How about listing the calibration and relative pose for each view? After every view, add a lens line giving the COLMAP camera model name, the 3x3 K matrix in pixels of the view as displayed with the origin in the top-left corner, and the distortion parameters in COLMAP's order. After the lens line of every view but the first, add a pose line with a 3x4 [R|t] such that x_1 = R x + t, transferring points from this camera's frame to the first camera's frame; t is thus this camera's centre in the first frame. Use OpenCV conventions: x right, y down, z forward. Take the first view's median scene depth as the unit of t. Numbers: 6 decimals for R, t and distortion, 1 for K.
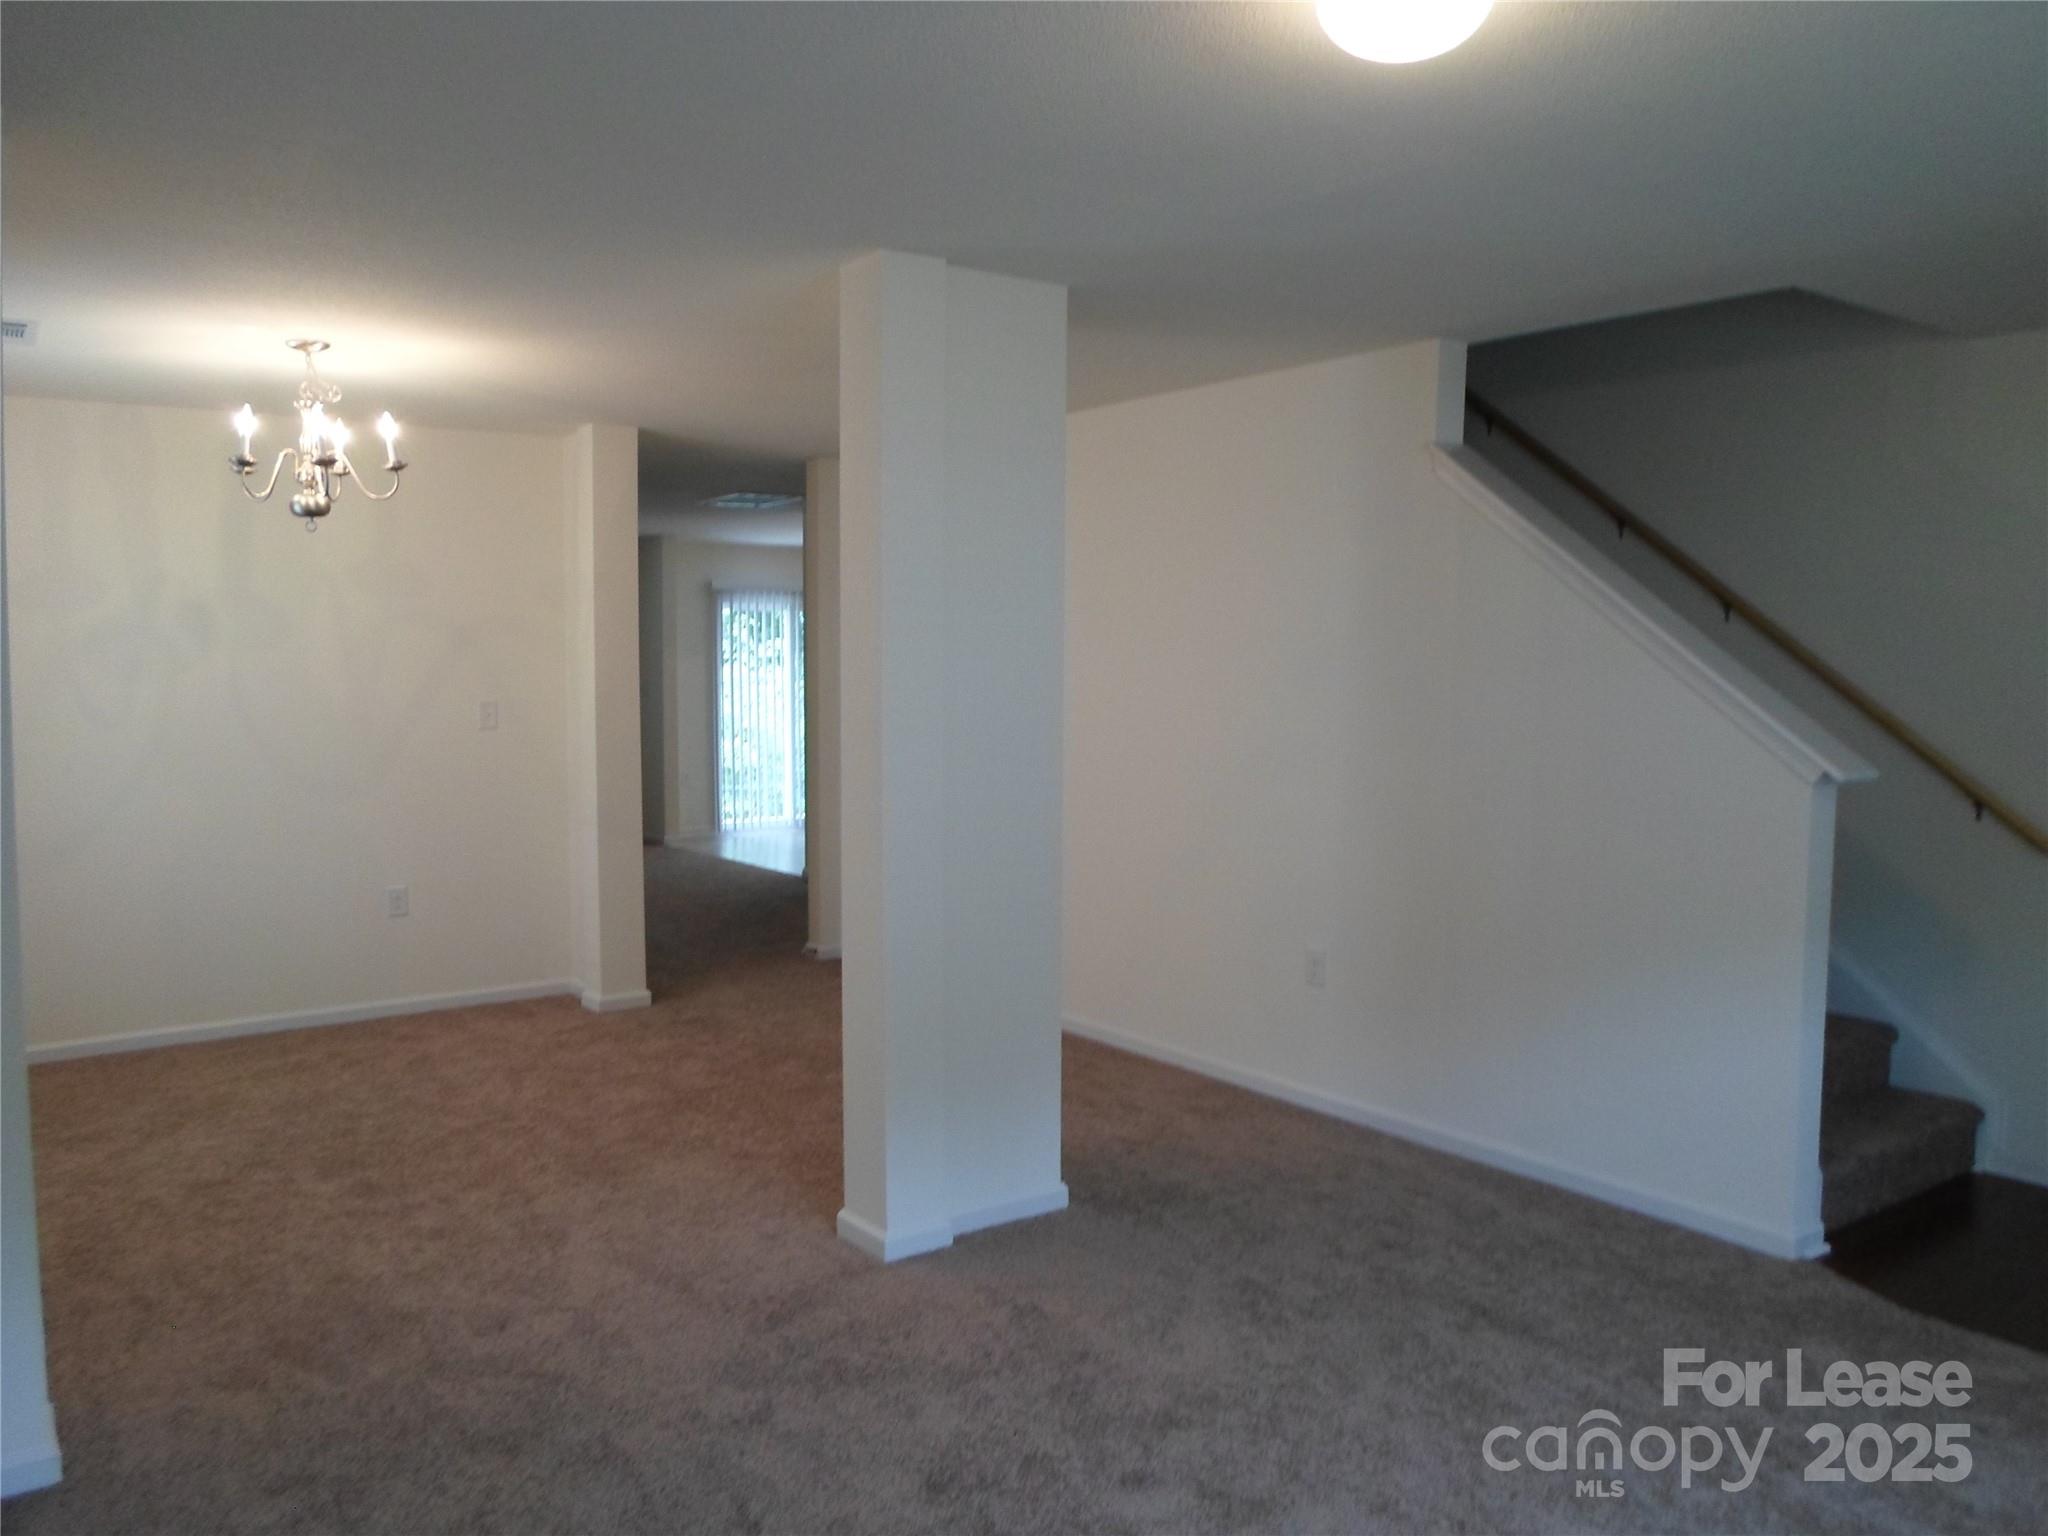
lens RADIAL K [[1583.9, 0, 1024.0], [0, 1583.9, 768.0], [0, 0, 1]] dist [-0.003615, -0.001279]
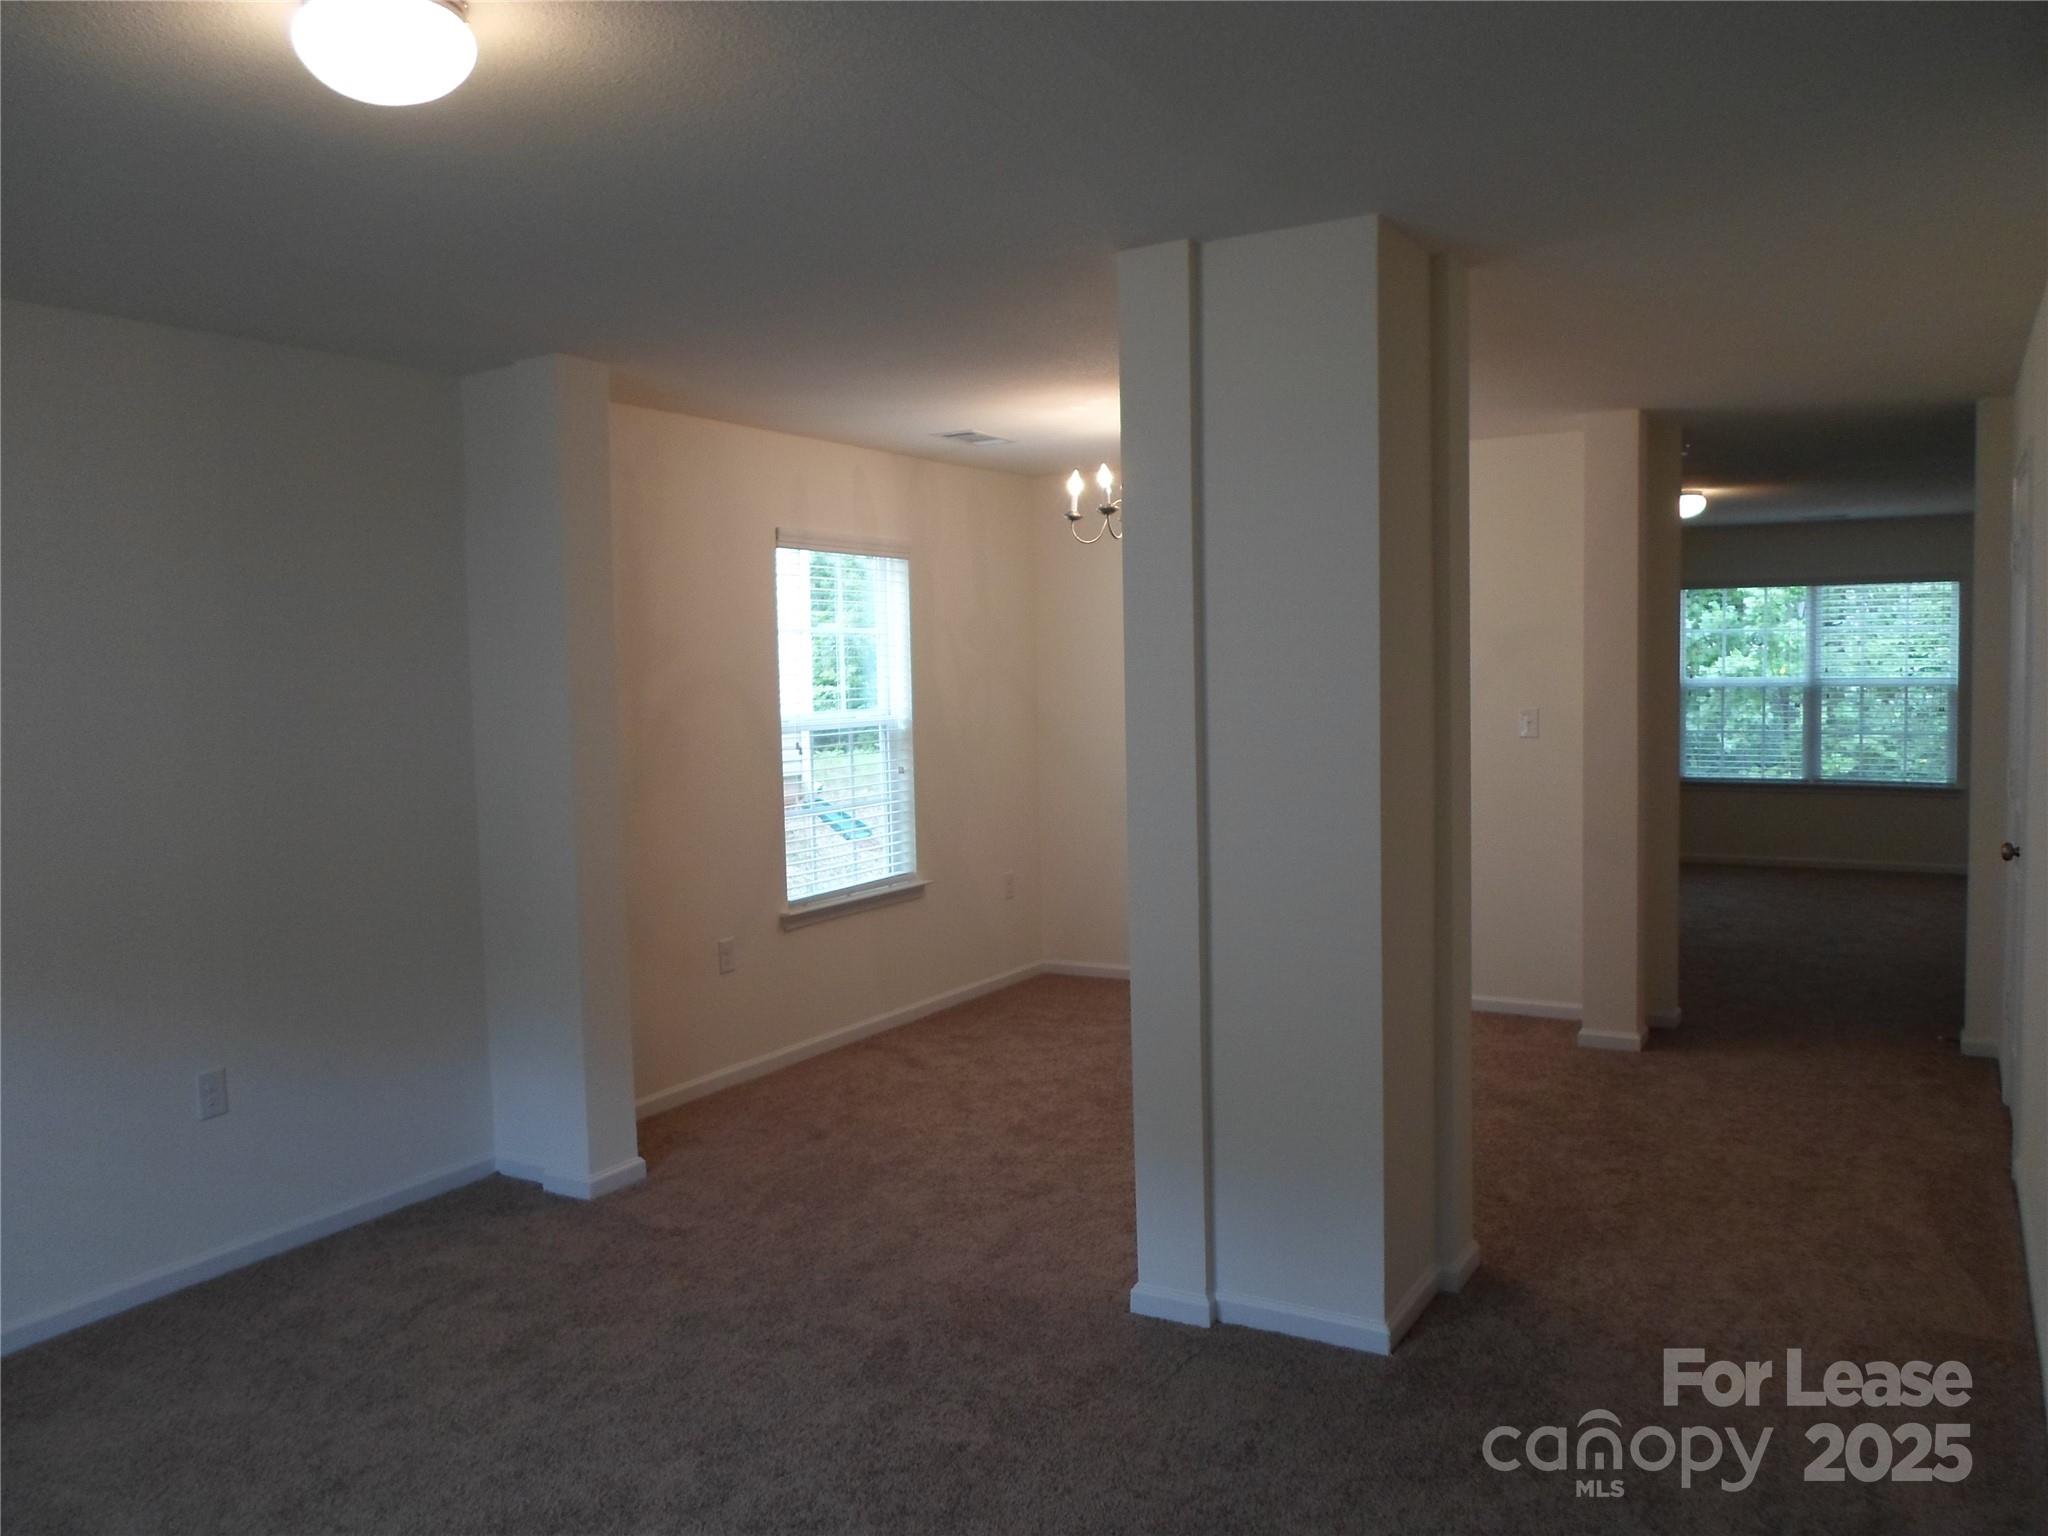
lens RADIAL K [[1583.9, 0, 1024.0], [0, 1583.9, 768.0], [0, 0, 1]] dist [-0.003615, -0.001279]
pose [[0.402185, 0.059409, -0.913629, 0.638991], [-0.046372, 0.997934, 0.044477, -0.050476], [0.914384, 0.024479, 0.404108, 0.467150]]
